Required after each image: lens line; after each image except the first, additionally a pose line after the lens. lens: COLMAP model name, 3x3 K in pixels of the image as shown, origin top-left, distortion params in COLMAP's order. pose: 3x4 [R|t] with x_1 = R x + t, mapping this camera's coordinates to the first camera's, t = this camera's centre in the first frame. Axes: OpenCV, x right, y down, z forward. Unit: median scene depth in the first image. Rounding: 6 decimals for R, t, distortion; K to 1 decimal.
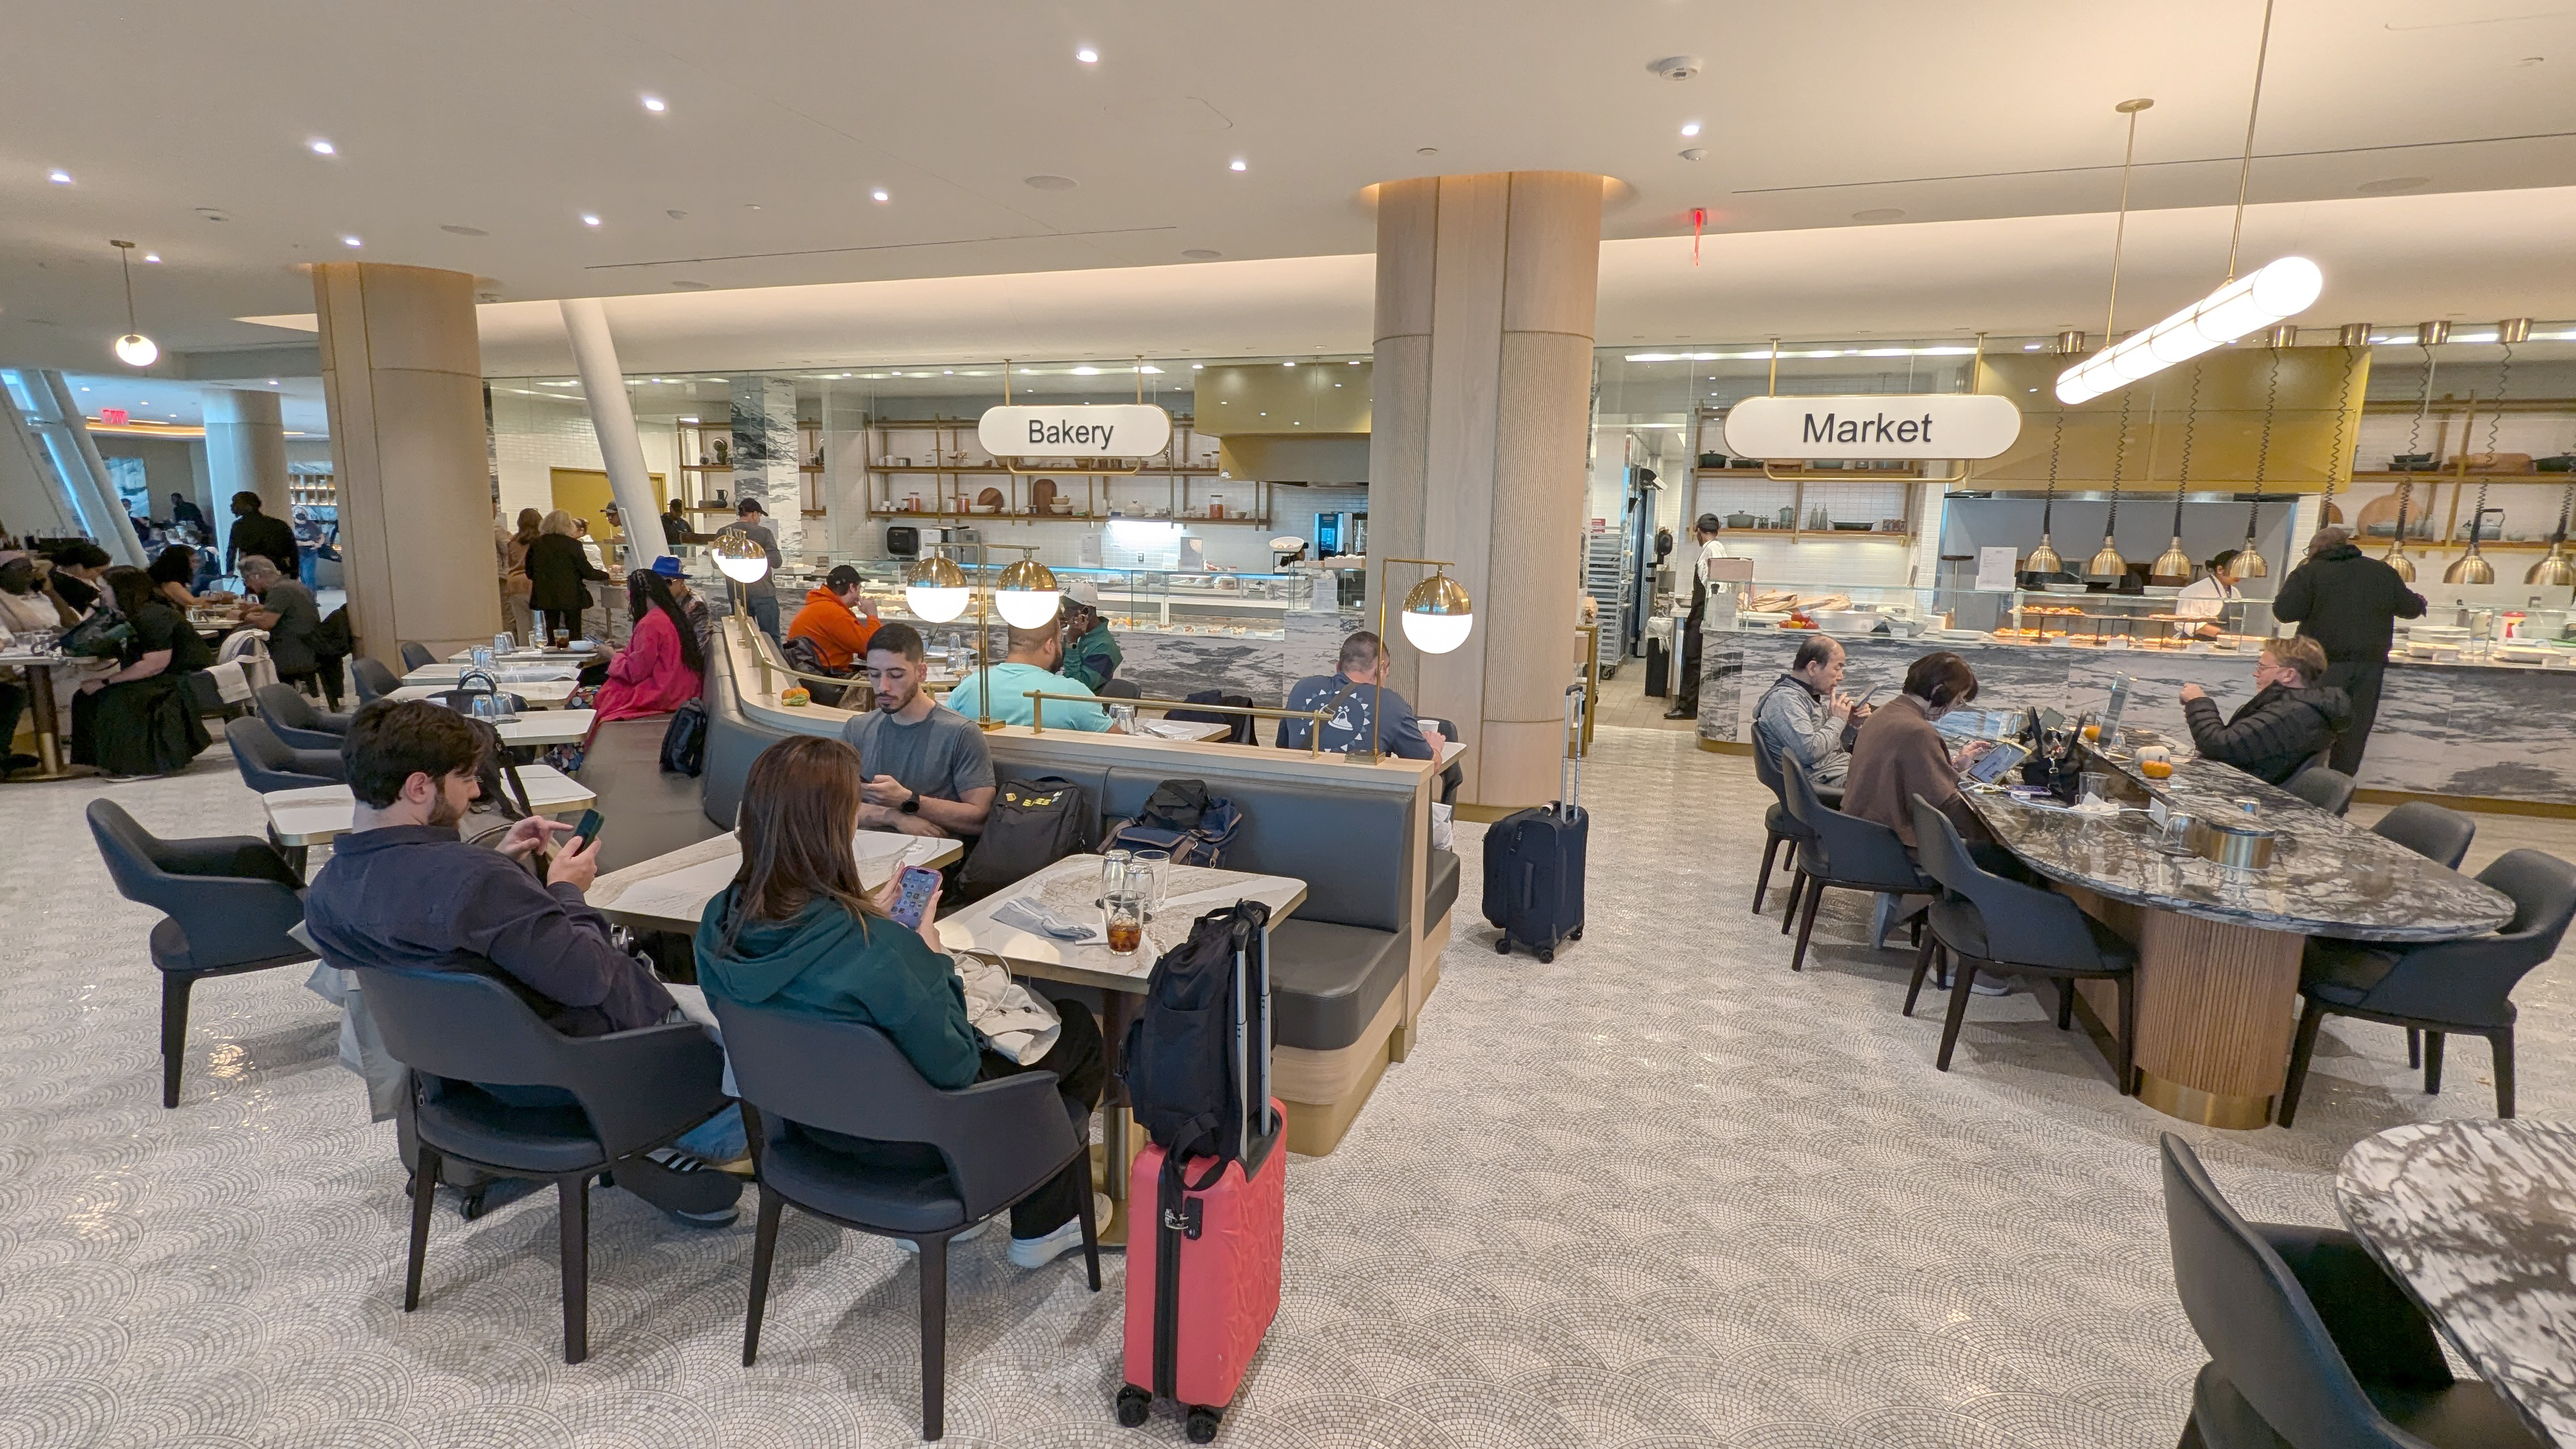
lens RADIAL K [[1211.5, 0, 1289.6], [0, 1211.5, 721.9], [0, 0, 1]] dist [0.014080, -0.000410]
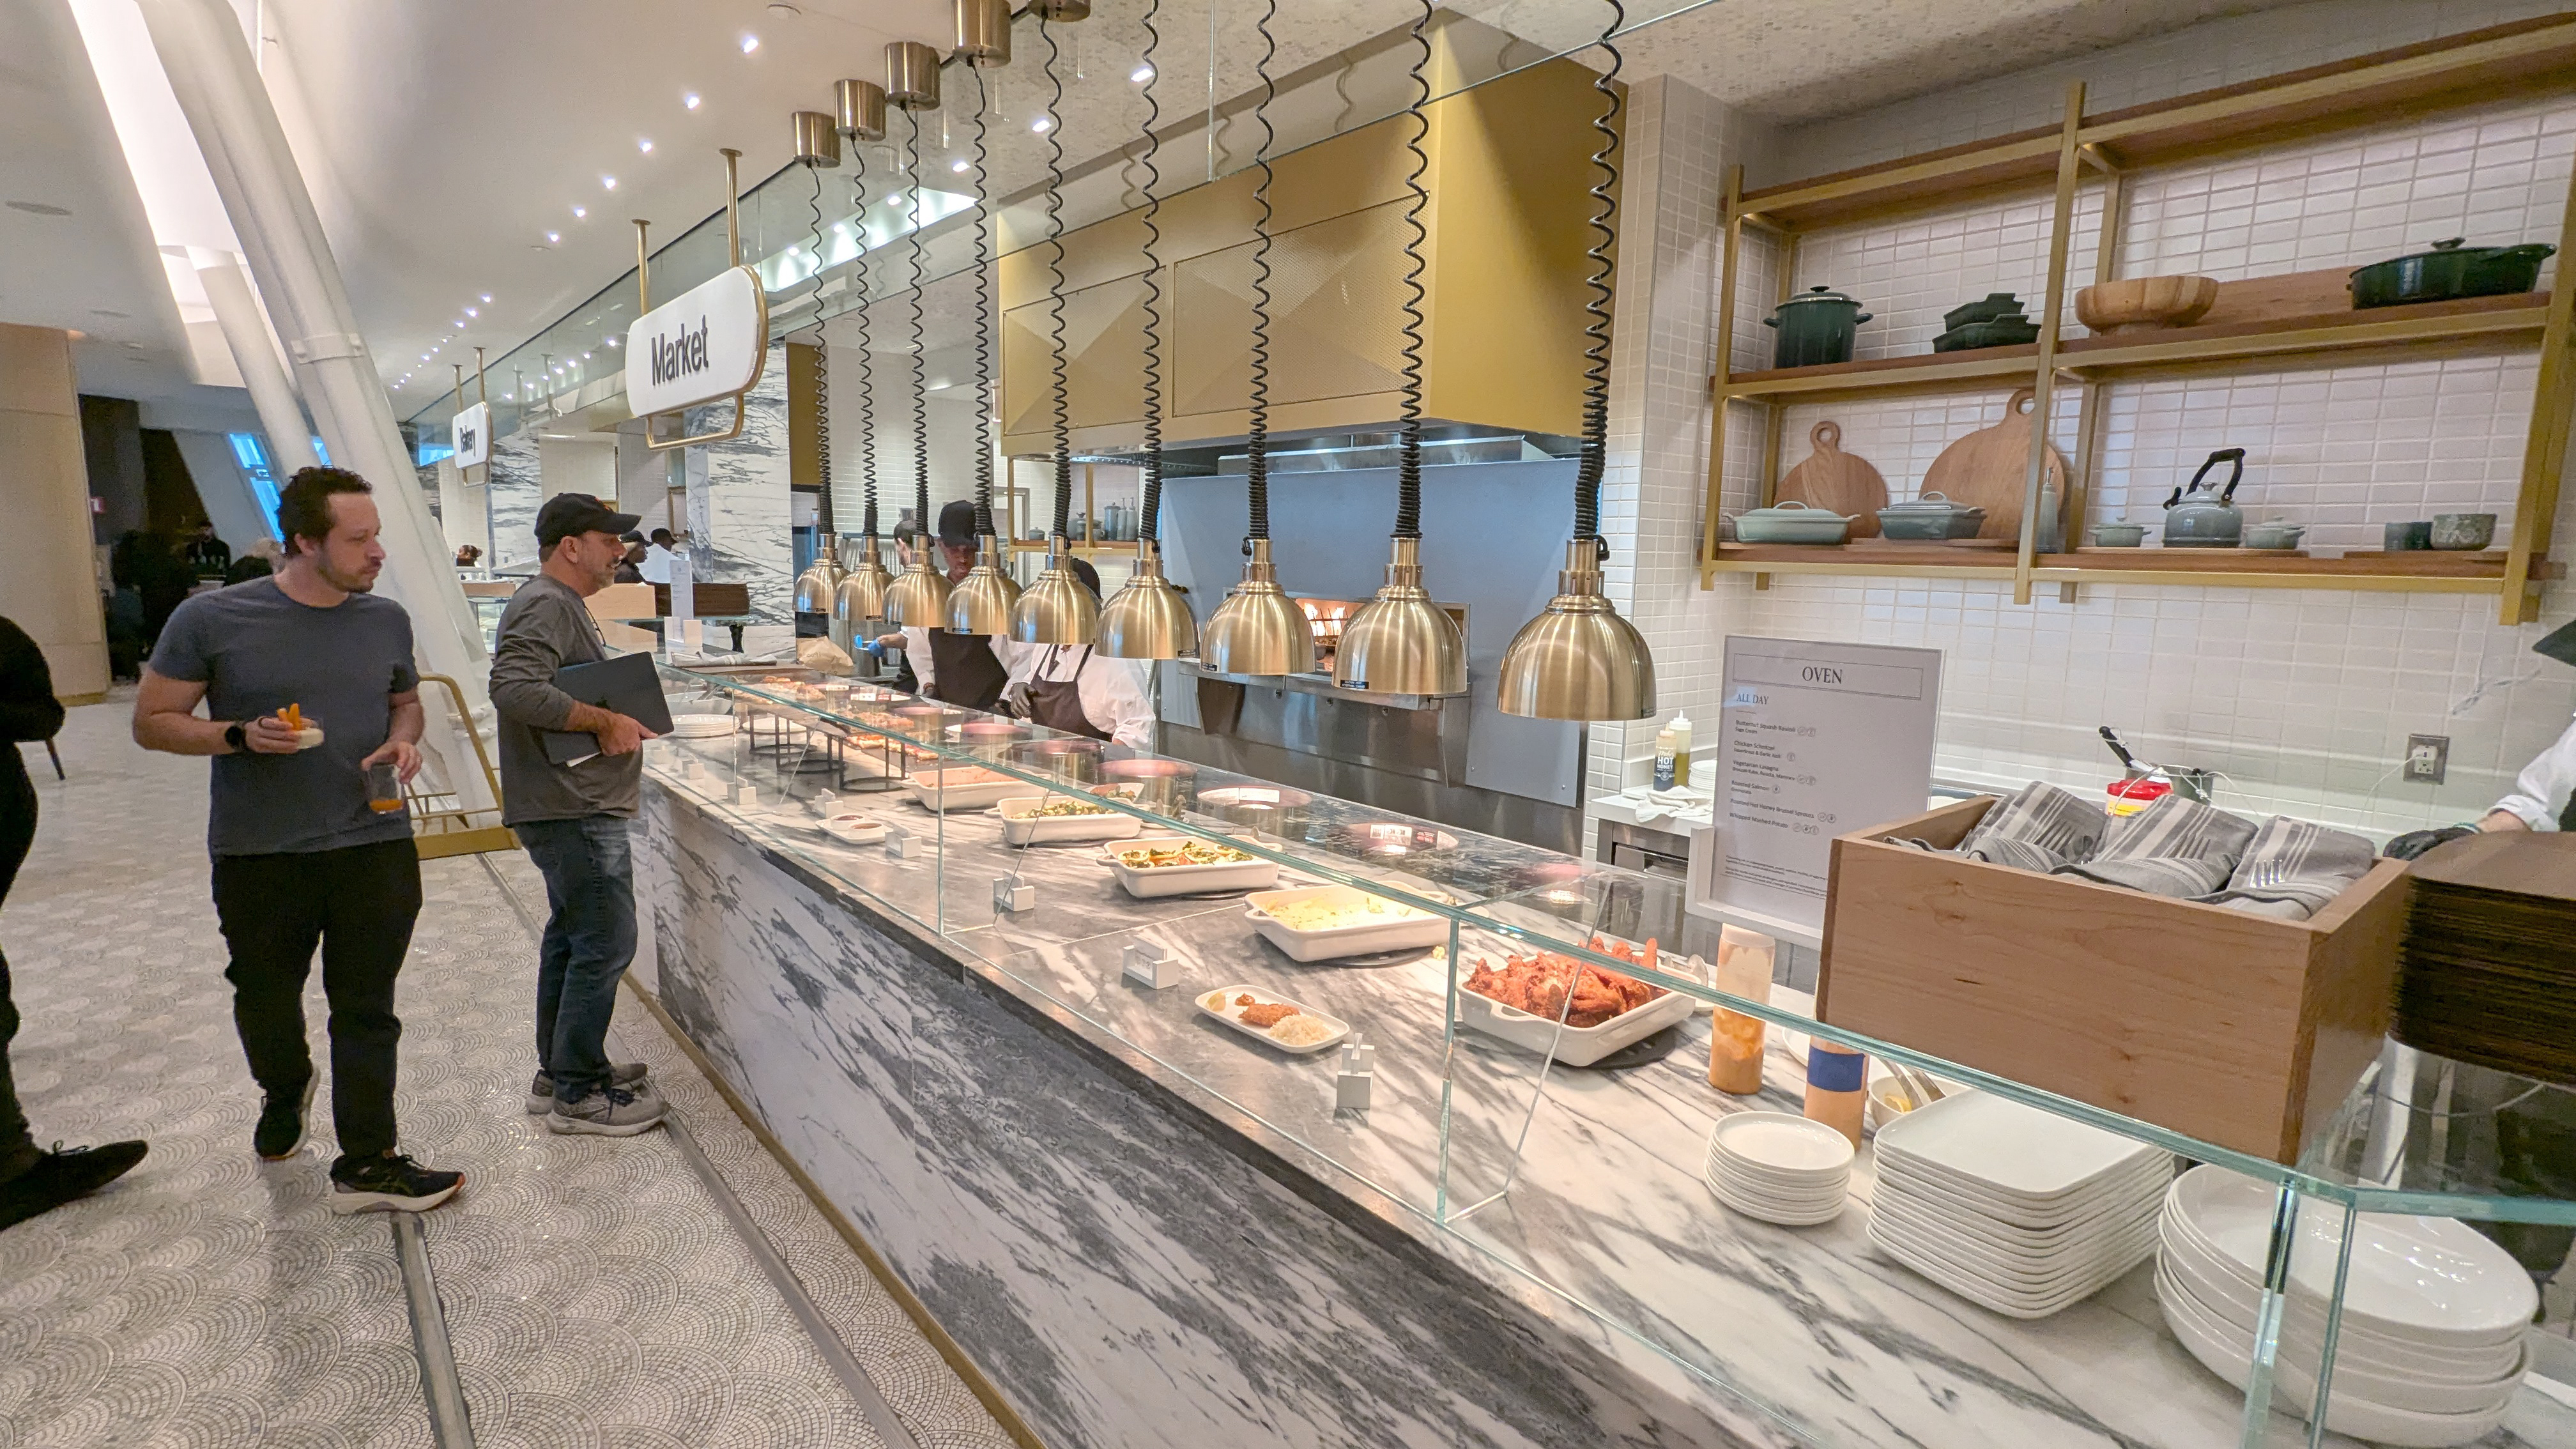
lens RADIAL K [[1211.5, 0, 1282.8], [0, 1211.5, 727.0], [0, 0, 1]] dist [0.014080, -0.000410]
pose [[0.853292, 0.070066, -0.516704, 0.913572], [-0.084075, 0.996452, -0.003723, -0.079326], [0.514610, 0.046619, 0.856156, 0.593337]]
